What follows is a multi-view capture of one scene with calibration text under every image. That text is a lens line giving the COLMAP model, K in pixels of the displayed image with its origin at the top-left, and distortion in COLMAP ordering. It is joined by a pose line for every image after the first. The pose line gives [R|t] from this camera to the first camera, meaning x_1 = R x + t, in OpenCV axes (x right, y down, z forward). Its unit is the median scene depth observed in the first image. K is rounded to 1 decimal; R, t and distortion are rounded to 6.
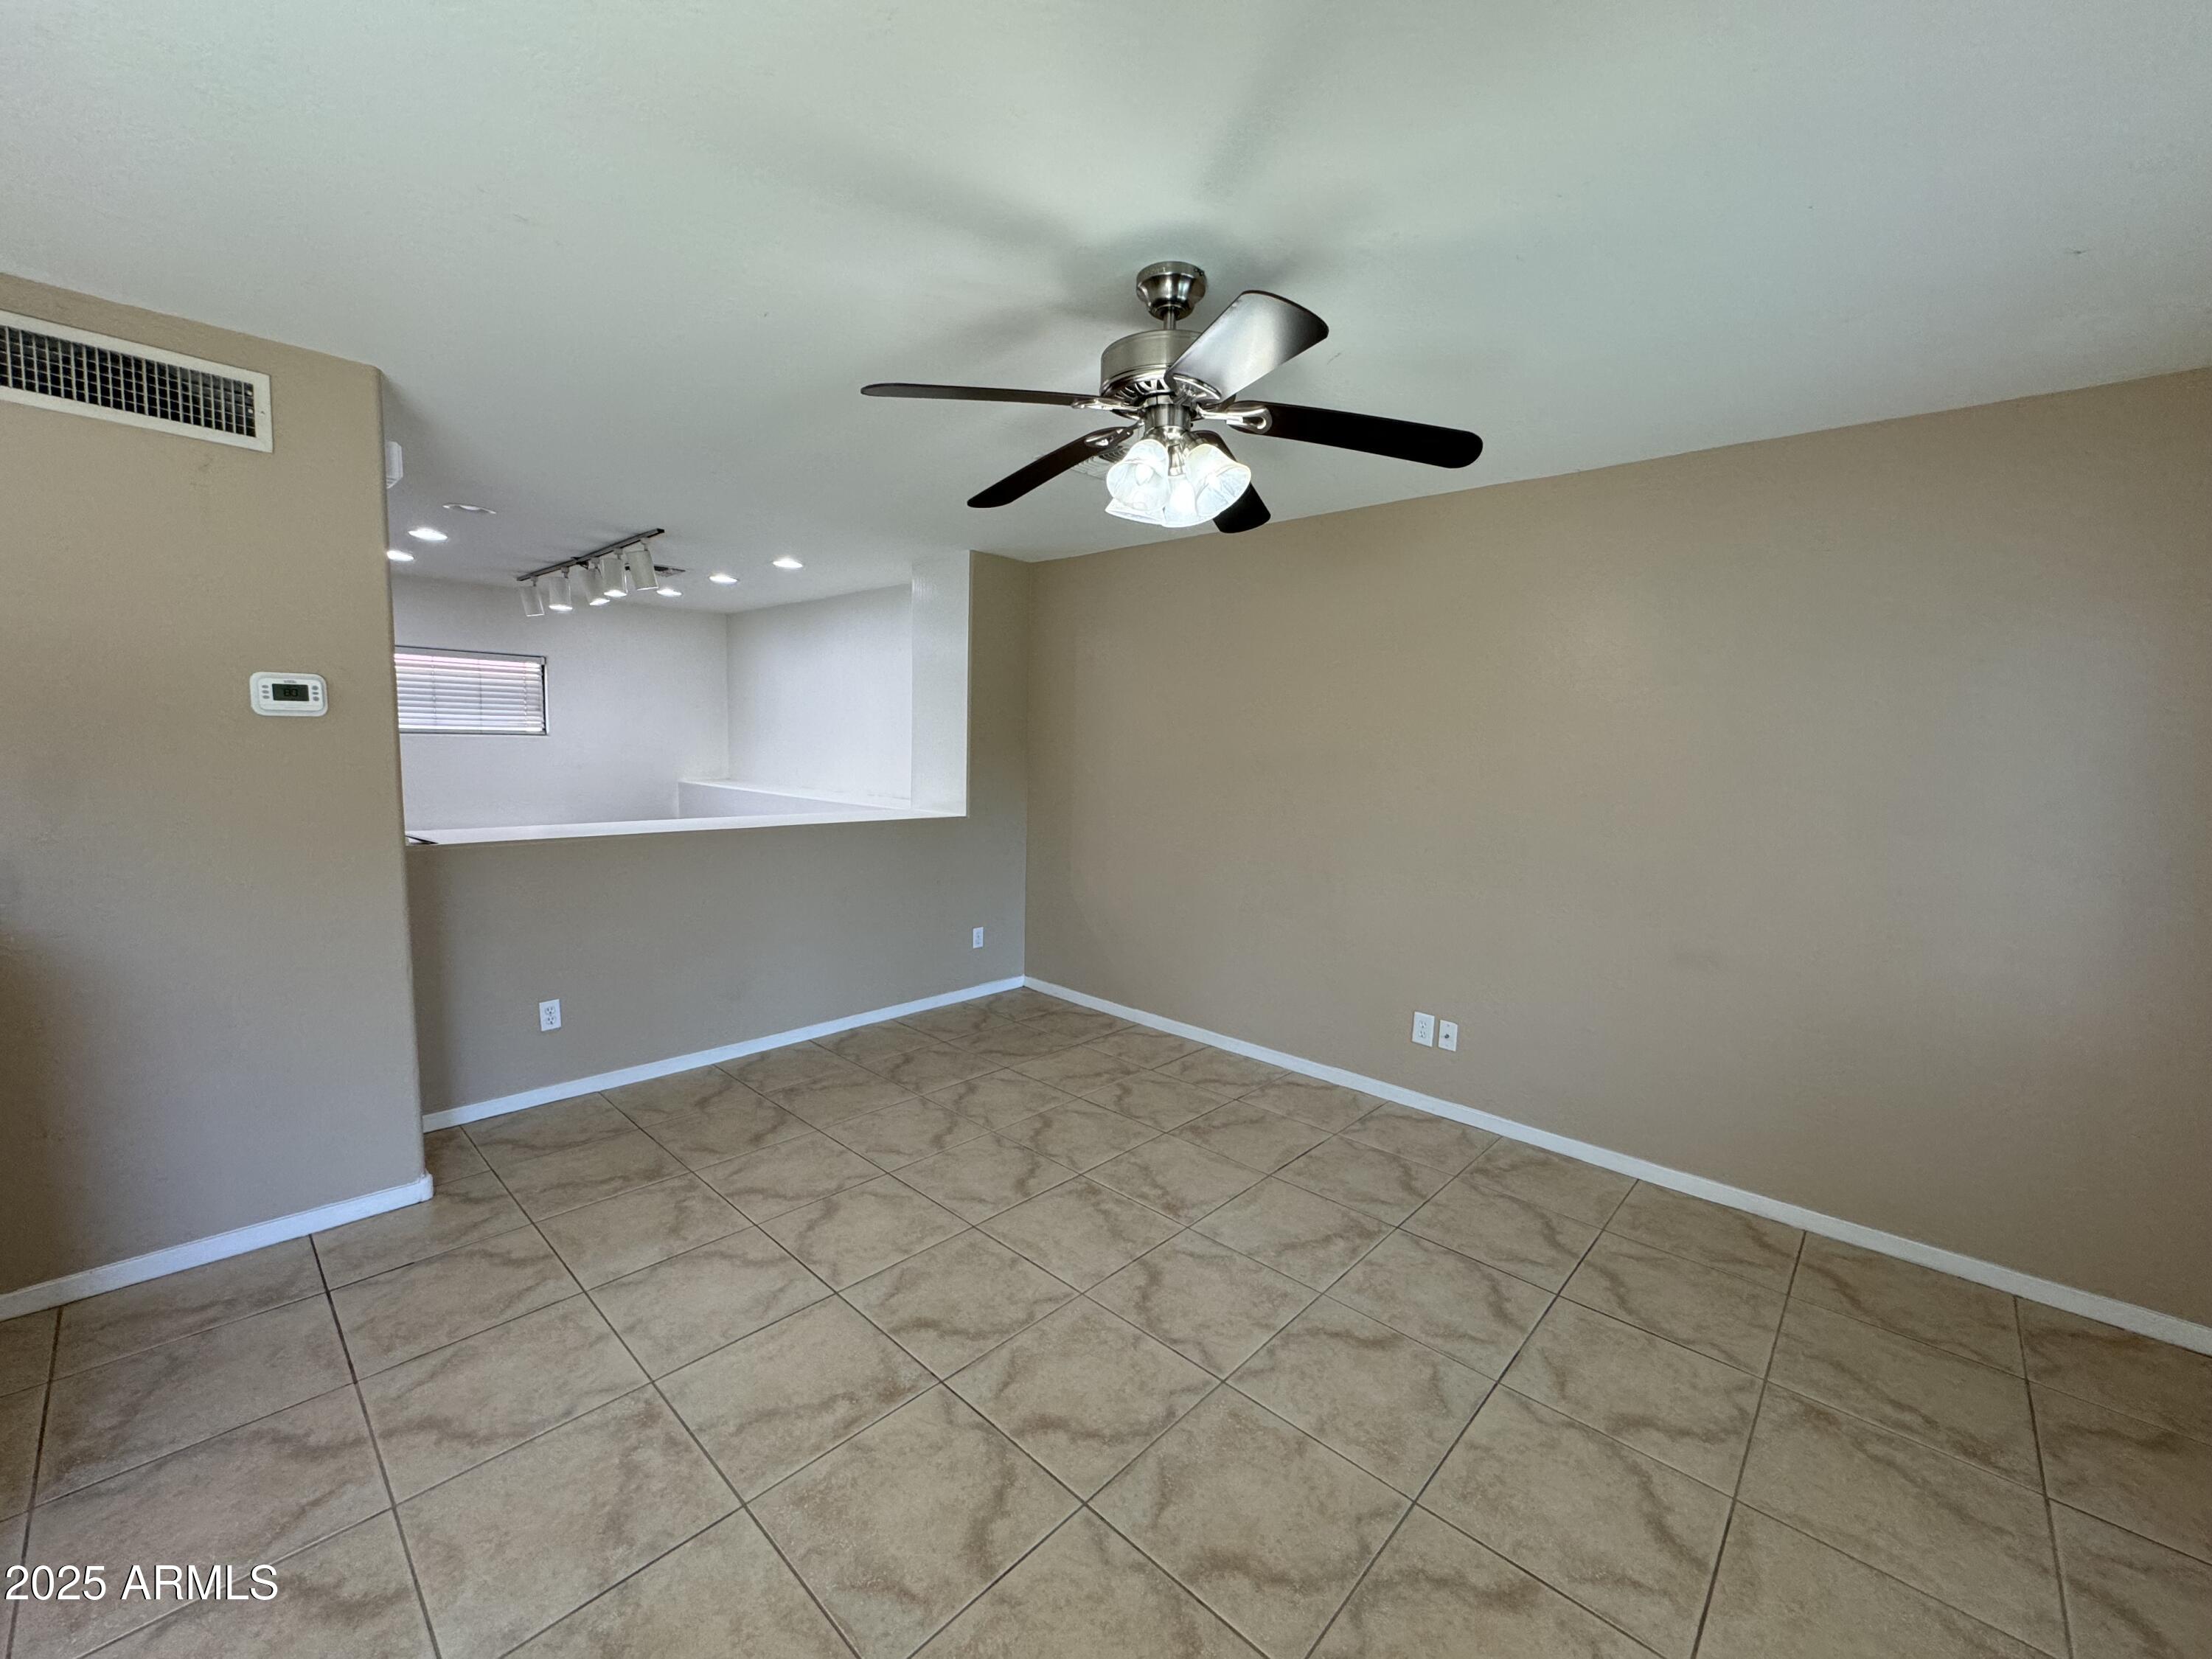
lens RADIAL K [[882.6, 0, 1107.9], [0, 882.6, 826.2], [0, 0, 1]] dist [-0.002384, 0.000773]
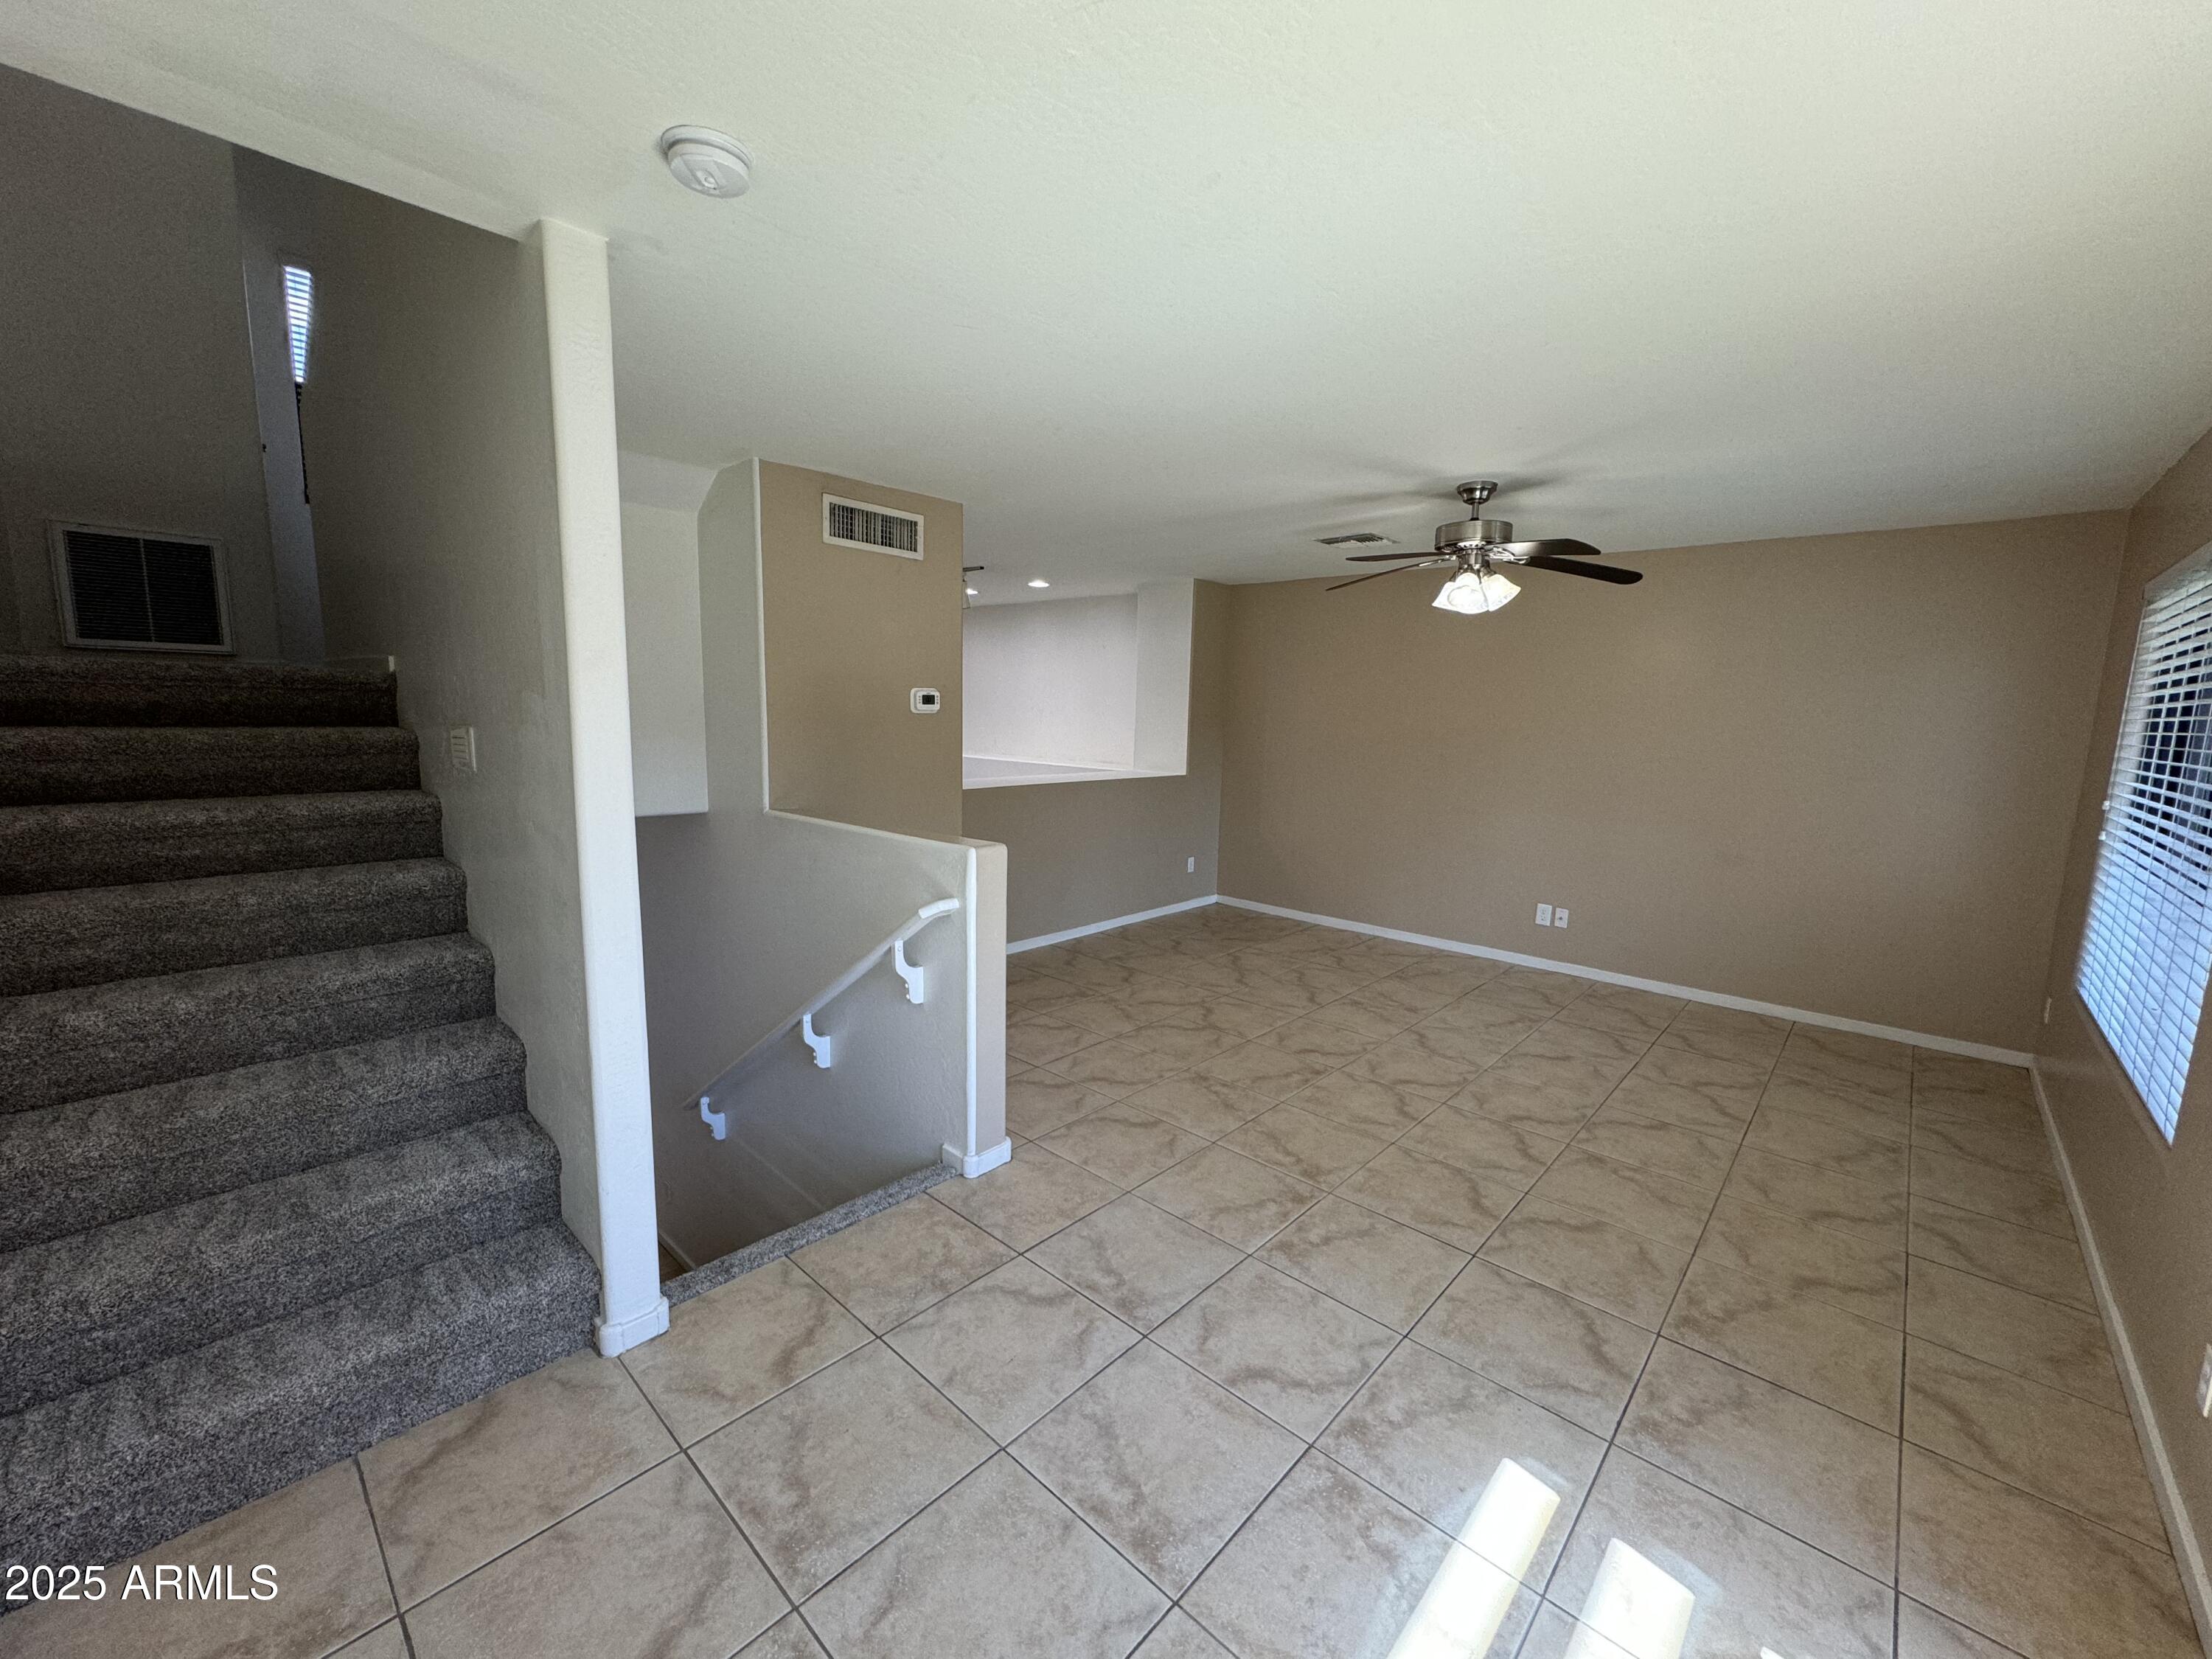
lens RADIAL K [[882.6, 0, 1107.9], [0, 882.6, 826.2], [0, 0, 1]] dist [-0.002384, 0.000773]
pose [[0.999989, -0.002619, 0.003835, -0.599892], [0.002468, 0.999240, 0.038913, 0.030174], [-0.003934, -0.038903, 0.999235, -0.756116]]
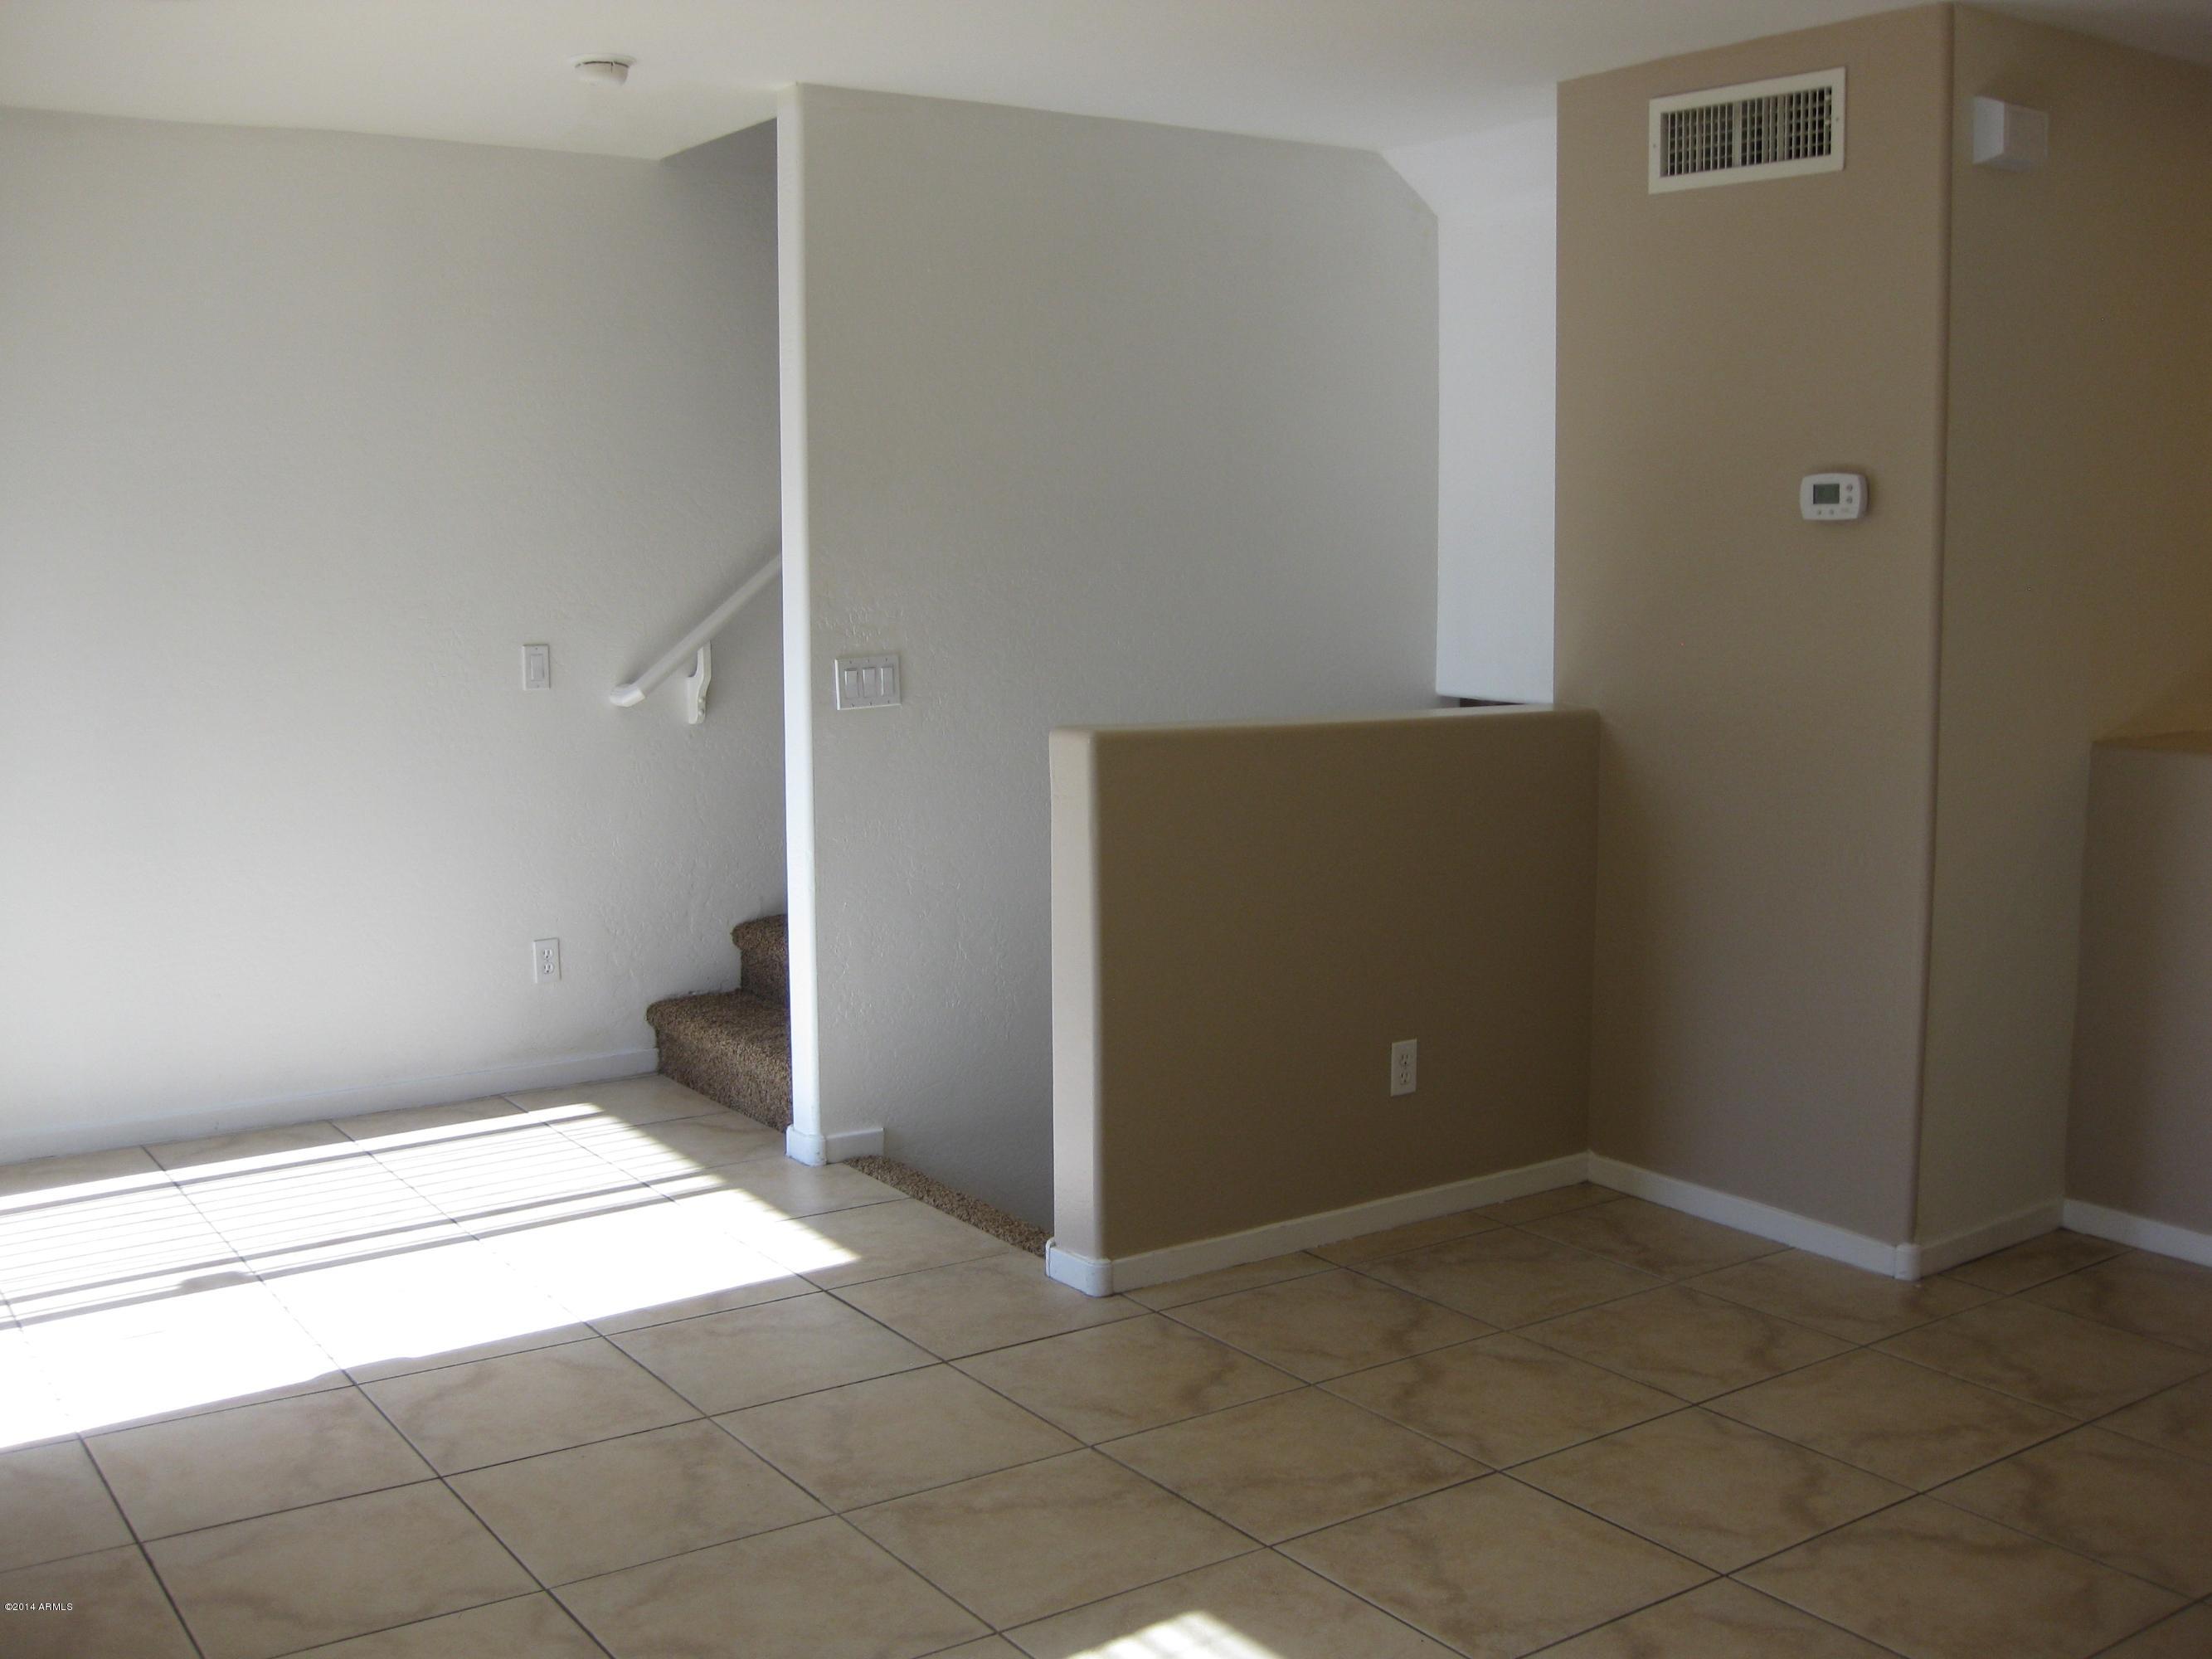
lens RADIAL K [[2277.4, 0, 1129.0], [0, 2277.4, 828.8], [0, 0, 1]] dist [-0.178733, 0.142519]
pose [[-0.211525, 0.098395, -0.972407, 1.033064], [-0.099567, 0.987574, 0.121588, -0.045469], [0.972288, 0.122538, -0.199100, 0.862829]]
